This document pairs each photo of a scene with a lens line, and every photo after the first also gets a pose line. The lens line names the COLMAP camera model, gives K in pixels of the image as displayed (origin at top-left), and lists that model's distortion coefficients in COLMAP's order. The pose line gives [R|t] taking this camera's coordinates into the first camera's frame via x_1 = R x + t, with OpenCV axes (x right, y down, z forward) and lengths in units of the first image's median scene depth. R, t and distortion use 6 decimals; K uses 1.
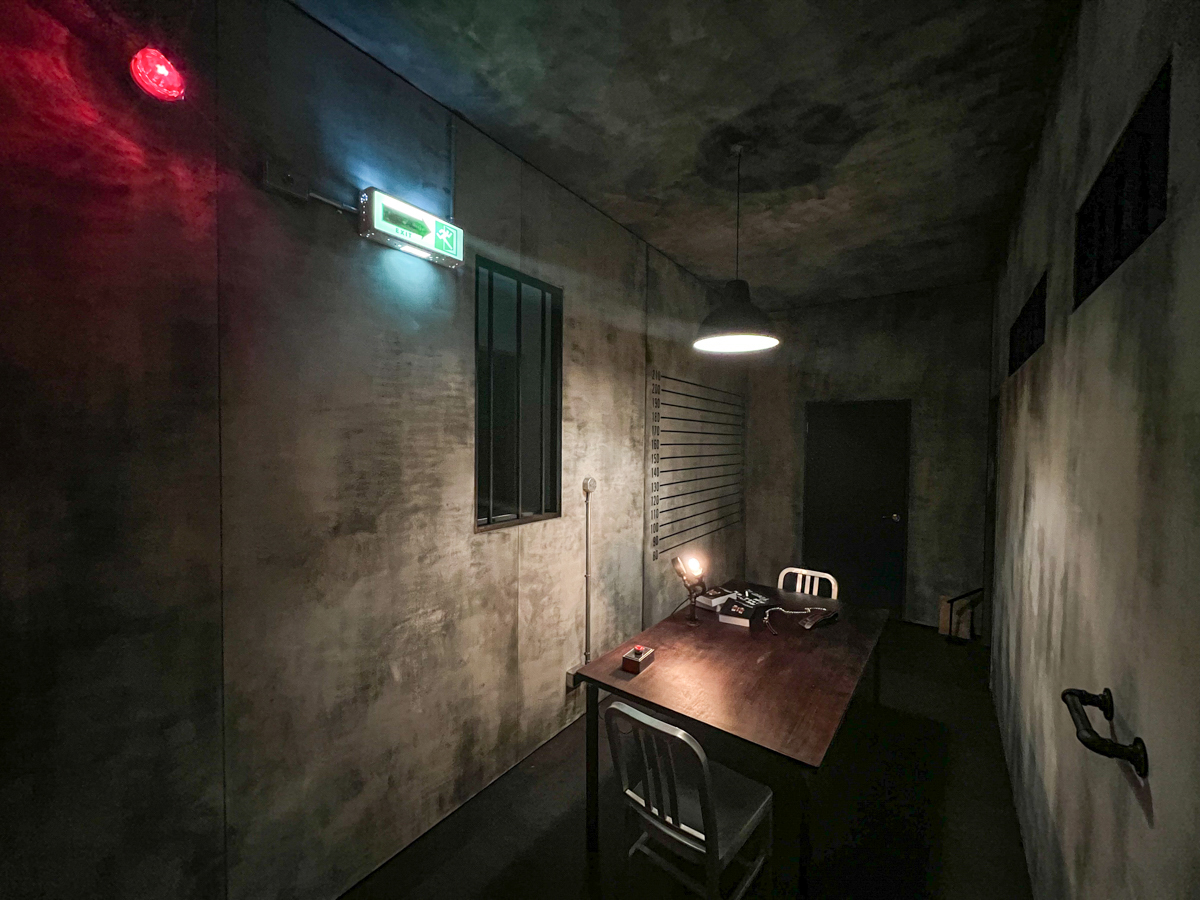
lens RADIAL K [[475.2, 0, 598.2], [0, 475.2, 446.9], [0, 0, 1]] dist [-0.003586, 0.000161]
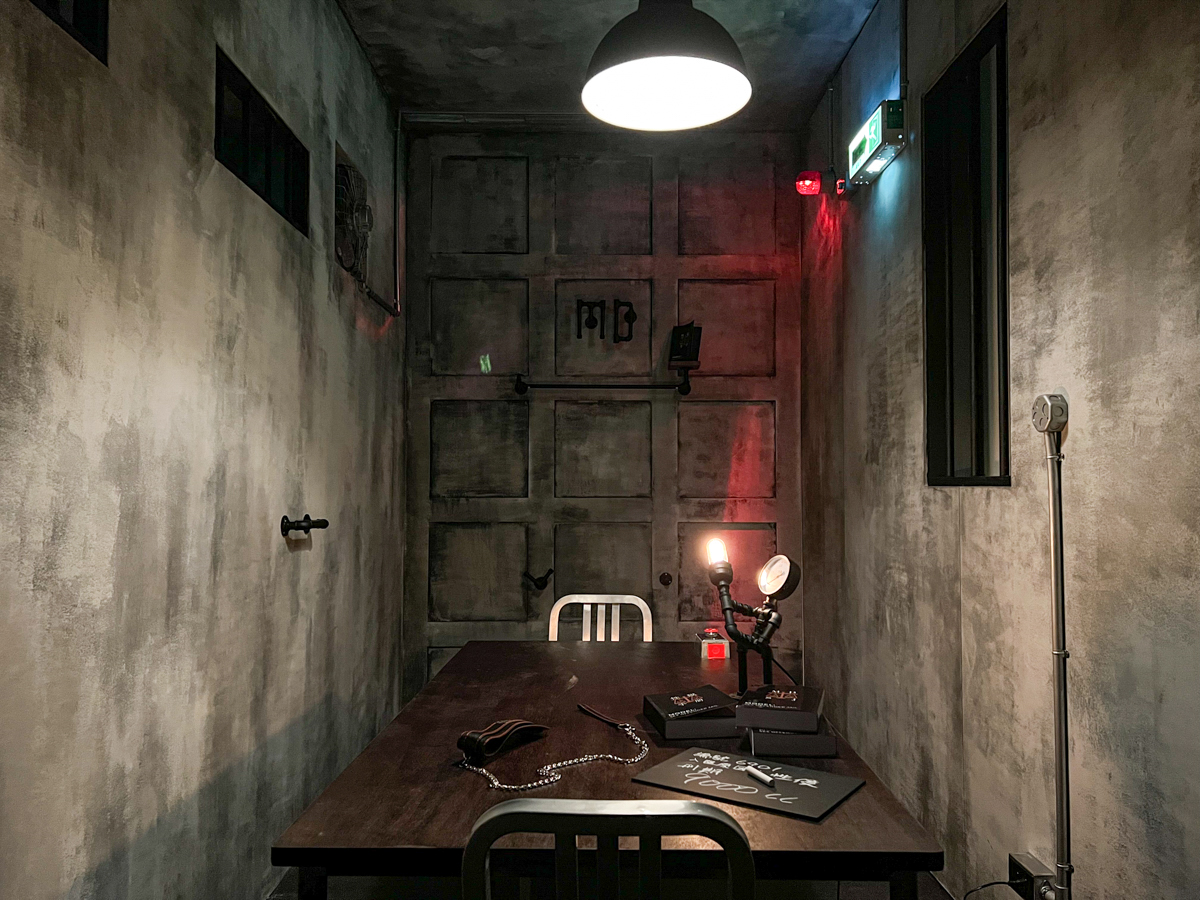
lens RADIAL K [[904.2, 0, 602.8], [0, 904.2, 451.7], [0, 0, 1]] dist [0.014380, -0.013144]
pose [[-0.802454, -0.033870, -0.595752, 0.723727], [-0.019038, 0.999333, -0.031171, 0.143432], [0.596410, -0.013671, -0.802563, 1.401319]]
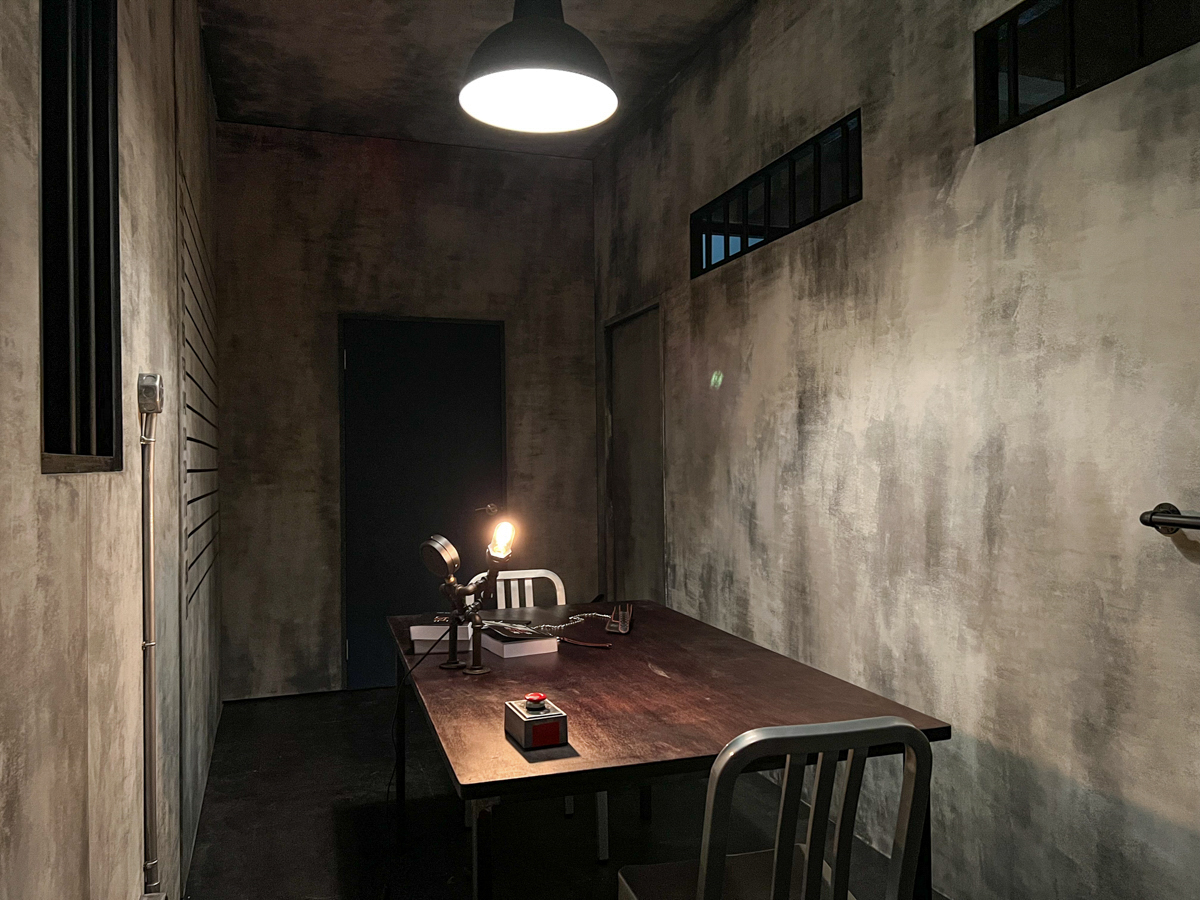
lens RADIAL K [[904.2, 0, 607.8], [0, 904.2, 452.7], [0, 0, 1]] dist [0.014380, -0.013144]
pose [[0.568390, -0.009593, 0.822703, -0.399831], [0.031651, 0.999447, -0.010213, 0.146119], [-0.822150, 0.031844, 0.568379, 0.323231]]
